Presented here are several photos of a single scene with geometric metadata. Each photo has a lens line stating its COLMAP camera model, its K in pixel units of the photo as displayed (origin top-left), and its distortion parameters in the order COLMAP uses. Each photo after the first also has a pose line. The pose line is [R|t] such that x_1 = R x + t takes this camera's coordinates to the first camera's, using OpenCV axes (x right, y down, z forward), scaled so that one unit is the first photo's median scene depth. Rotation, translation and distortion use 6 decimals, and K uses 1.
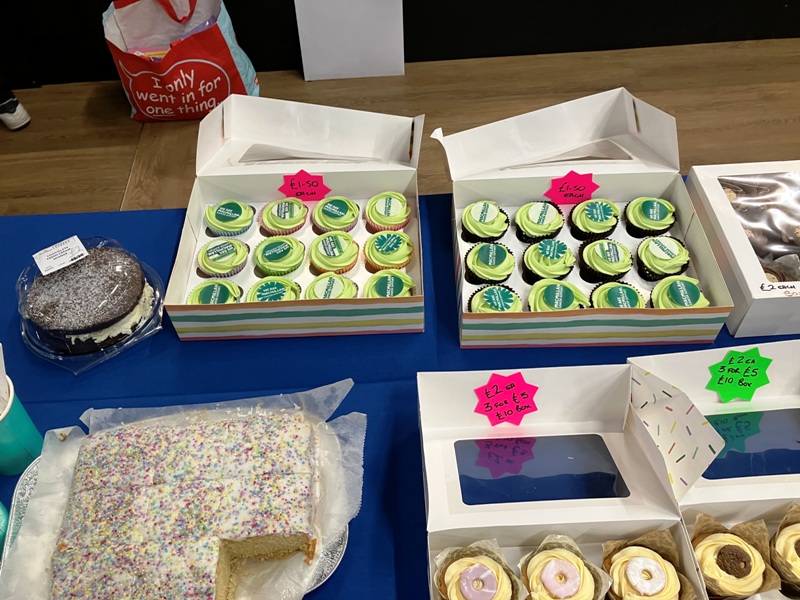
lens RADIAL K [[659.1, 0, 398.8], [0, 659.1, 312.3], [0, 0, 1]] dist [-0.001954, -0.009193]
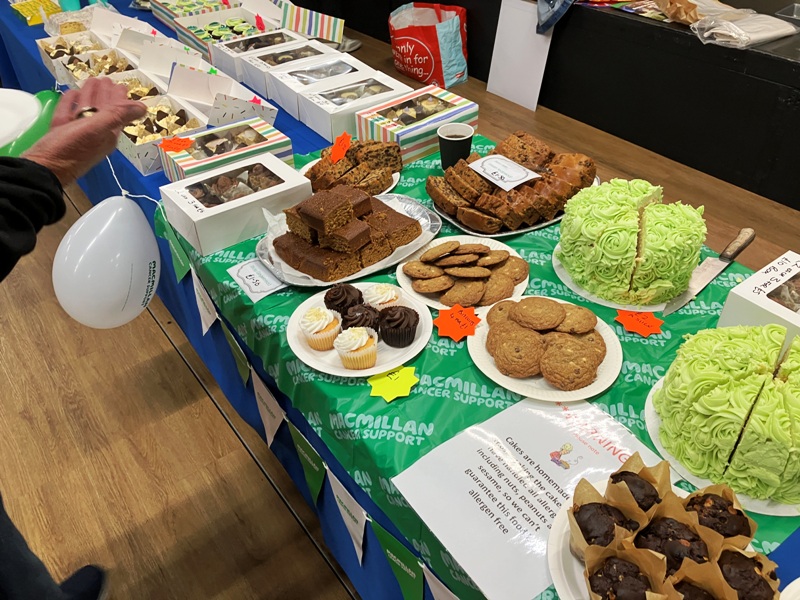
lens RADIAL K [[642.0, 0, 405.5], [0, 642.0, 287.2], [0, 0, 1]] dist [0.003073, 0.002620]
pose [[0.563078, 0.536091, -0.628927, 2.906300], [-0.644924, 0.760923, 0.071202, -0.001572], [0.516736, 0.365518, 0.774197, -0.153053]]
